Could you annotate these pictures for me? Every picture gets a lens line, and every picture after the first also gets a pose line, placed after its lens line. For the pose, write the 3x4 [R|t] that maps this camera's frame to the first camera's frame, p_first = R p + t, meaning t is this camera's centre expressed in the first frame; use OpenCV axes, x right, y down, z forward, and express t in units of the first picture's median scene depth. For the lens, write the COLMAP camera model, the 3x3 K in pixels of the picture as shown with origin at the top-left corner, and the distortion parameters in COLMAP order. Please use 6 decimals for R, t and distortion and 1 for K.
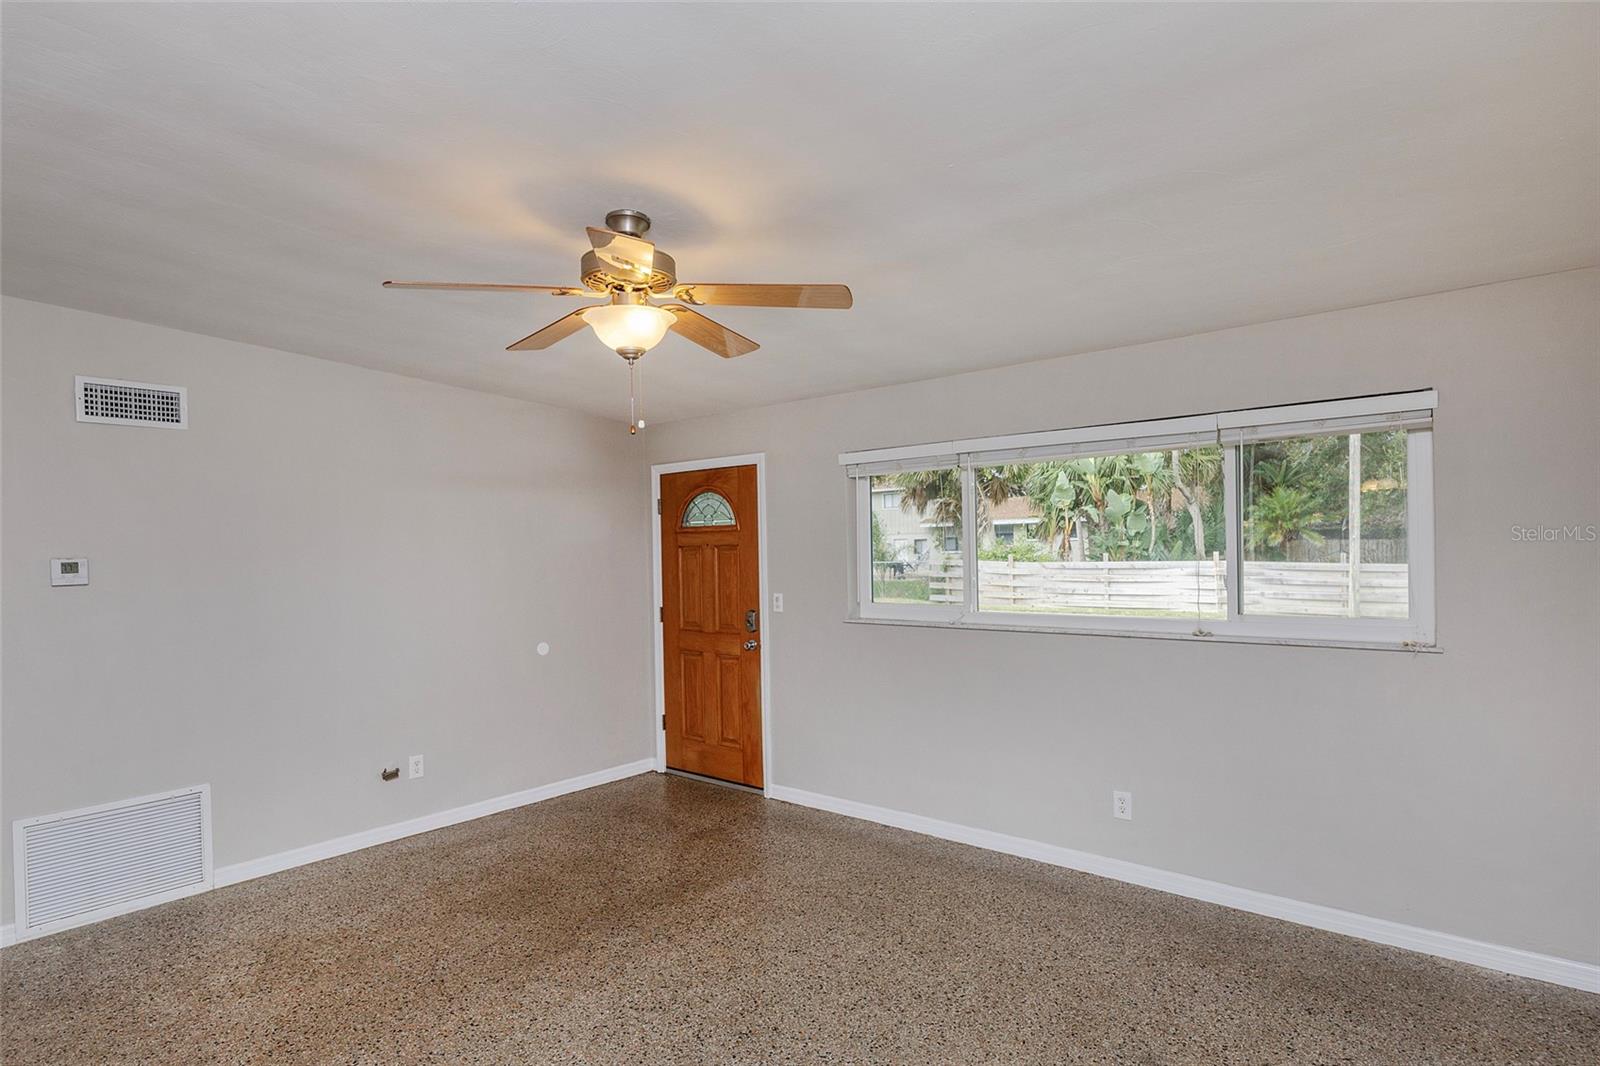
lens RADIAL K [[851.9, 0, 791.8], [0, 851.9, 557.0], [0, 0, 1]] dist [-0.001501, 0.001130]
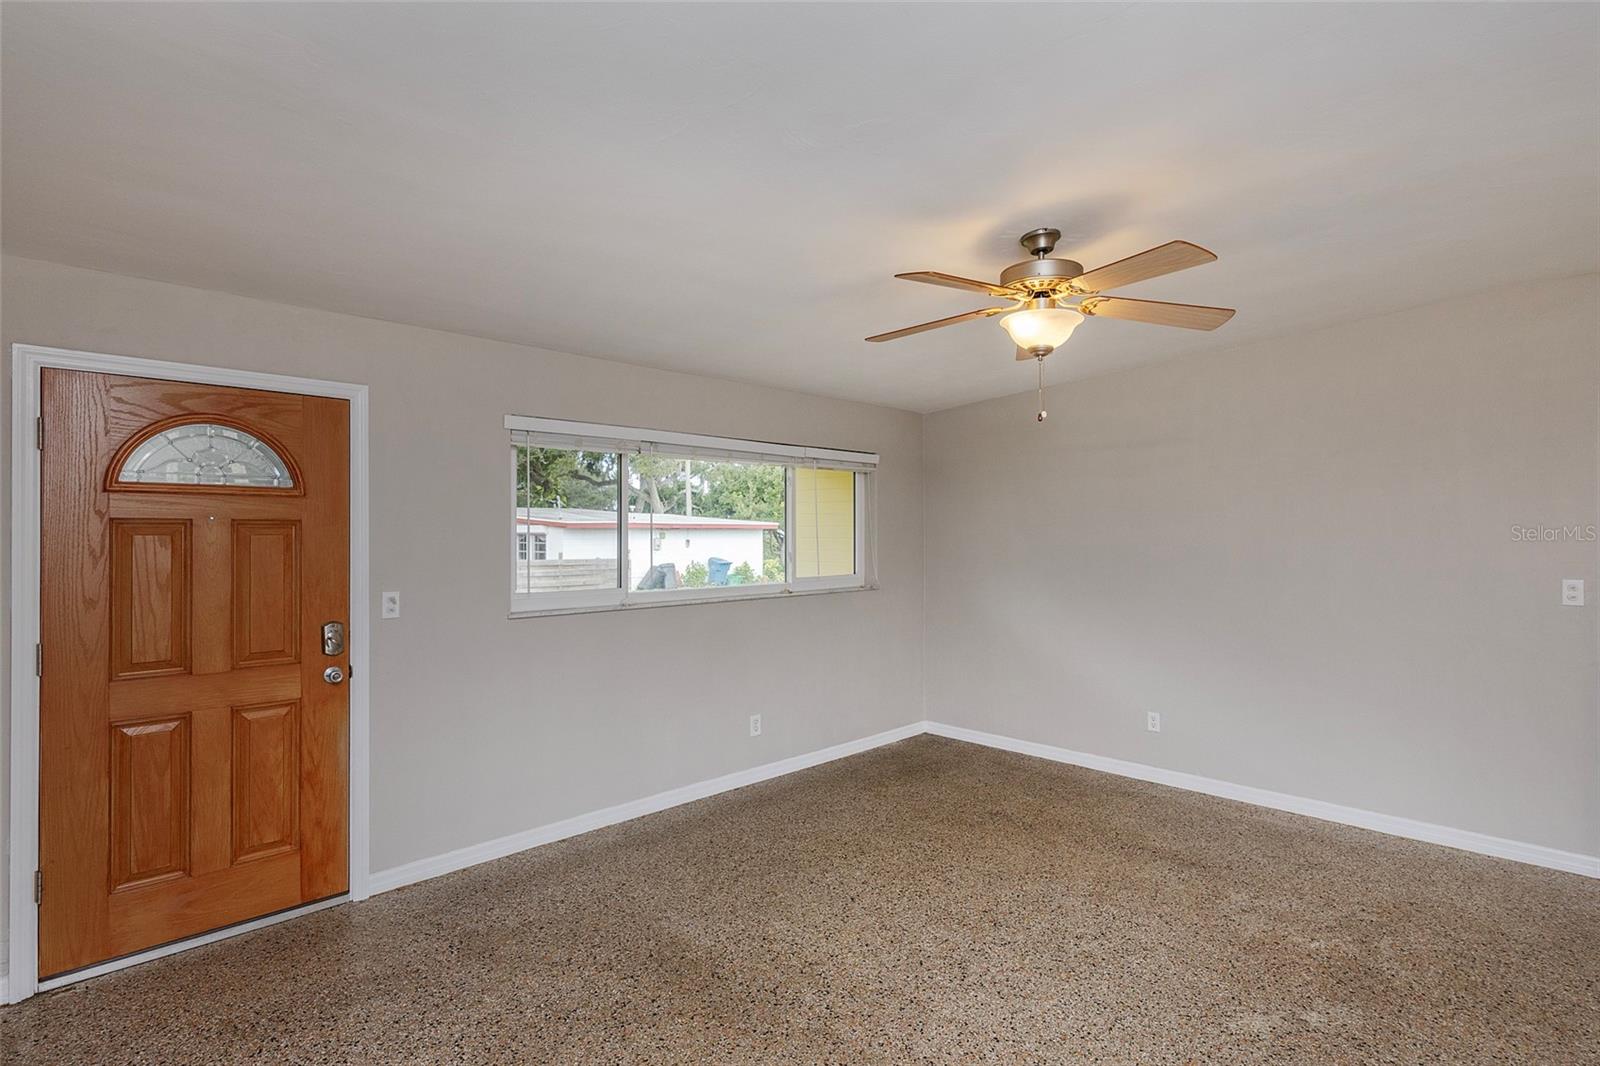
lens RADIAL K [[782.1, 0, 800.0], [0, 782.1, 533.0], [0, 0, 1]] dist [-0.000100, 0.000346]
pose [[0.091121, 0.022010, 0.995597, -0.601674], [0.012637, 0.999650, -0.023256, 0.013238], [-0.995760, 0.014701, 0.090811, 0.585166]]
